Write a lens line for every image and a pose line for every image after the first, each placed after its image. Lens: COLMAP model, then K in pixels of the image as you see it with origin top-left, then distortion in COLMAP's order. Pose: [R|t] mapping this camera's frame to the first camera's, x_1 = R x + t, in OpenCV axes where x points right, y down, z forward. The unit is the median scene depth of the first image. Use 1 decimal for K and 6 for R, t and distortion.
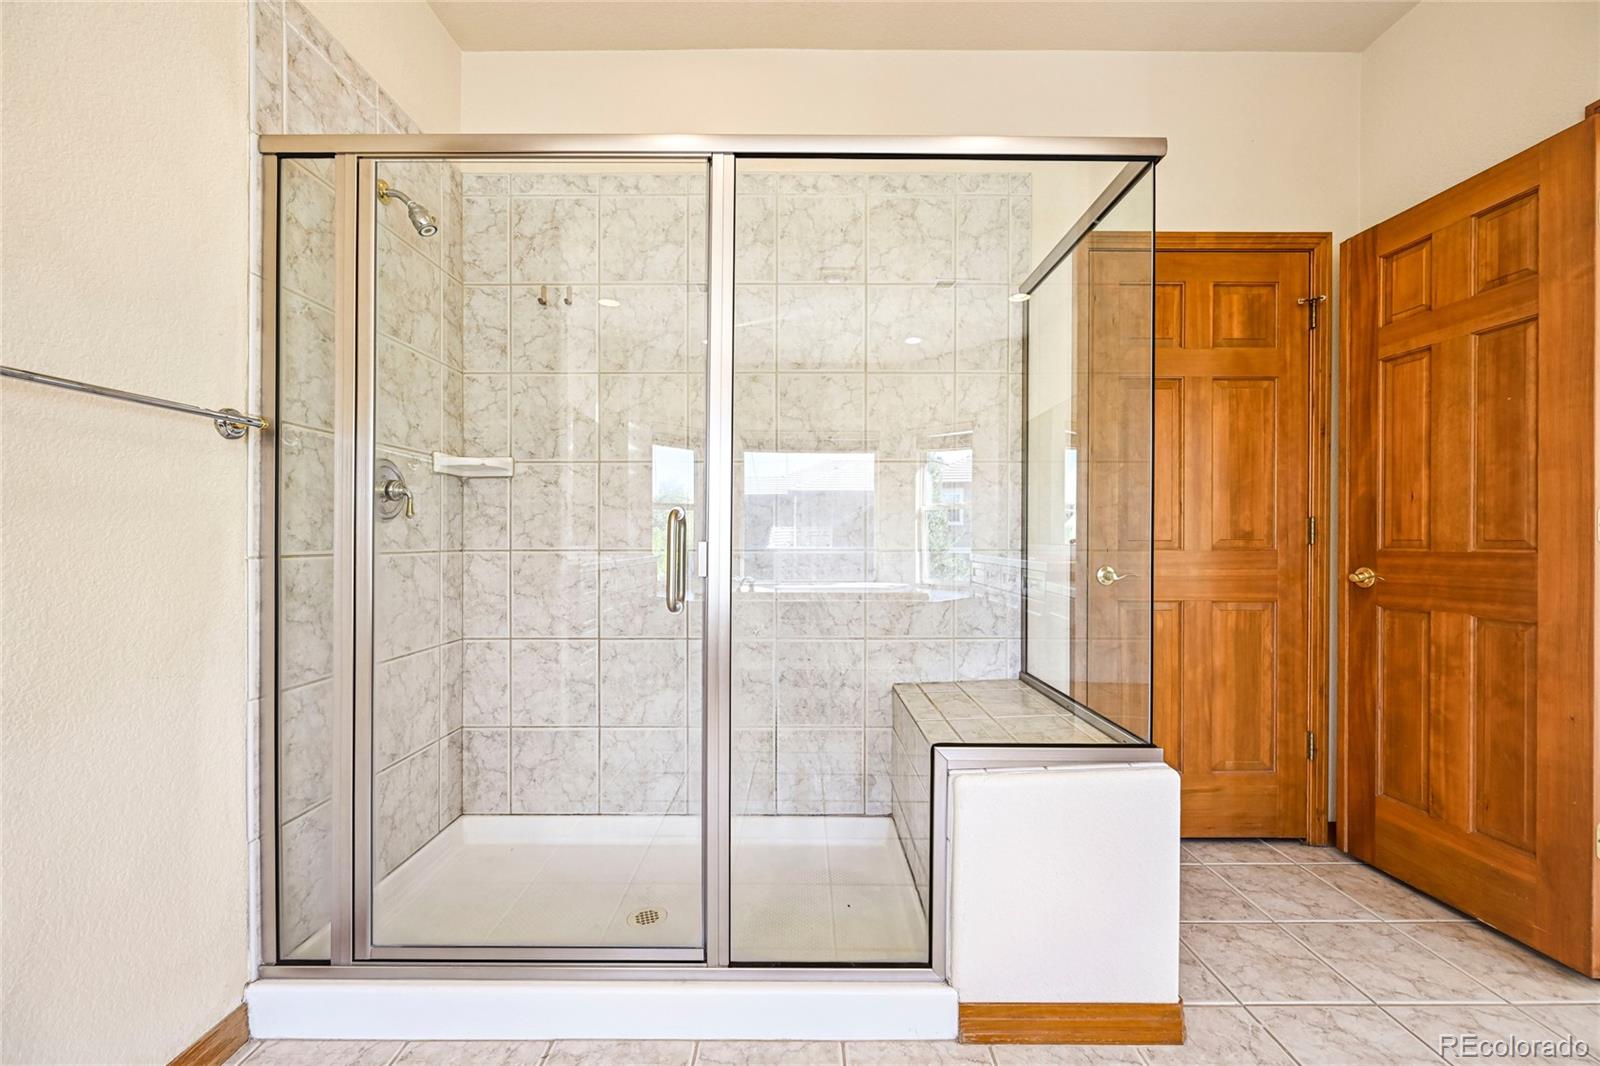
lens RADIAL K [[624.8, 0, 797.6], [0, 624.8, 544.6], [0, 0, 1]] dist [-0.000896, 0.000045]
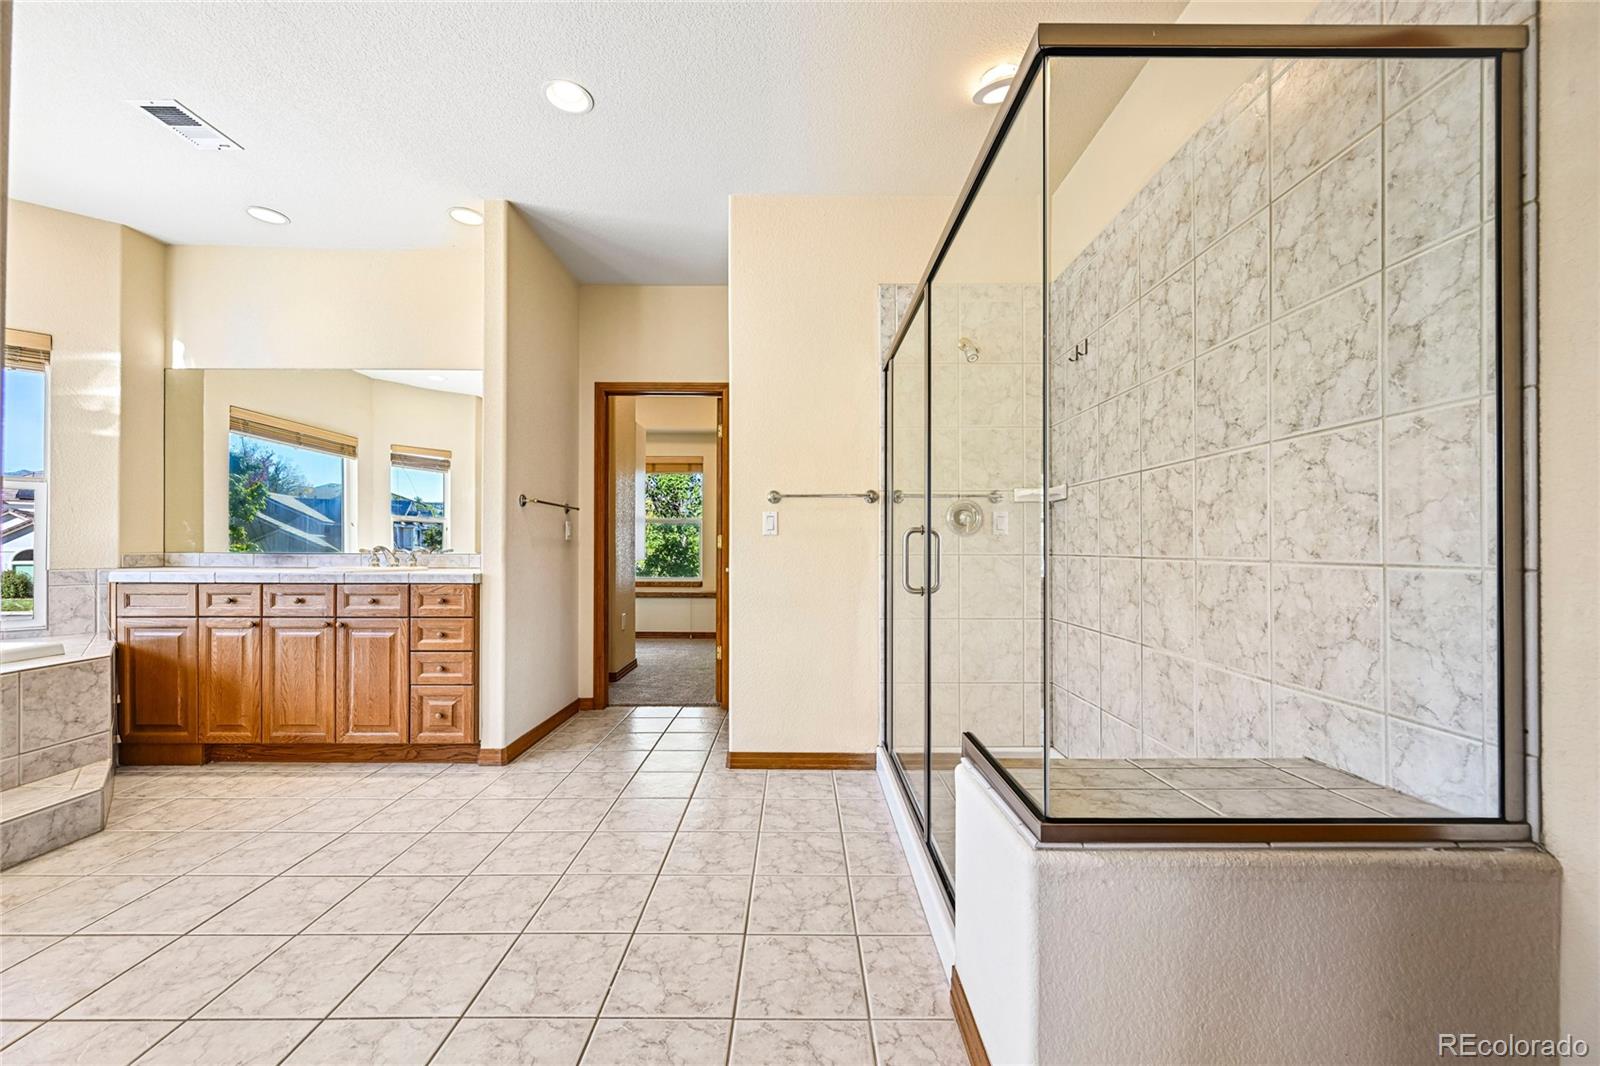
lens RADIAL K [[624.8, 0, 798.7], [0, 624.8, 538.4], [0, 0, 1]] dist [-0.000896, 0.000045]
pose [[0.001624, -0.011934, -0.999927, 0.847015], [-0.004676, 0.999918, -0.011941, -0.007263], [0.999988, 0.004695, 0.001568, 0.439874]]
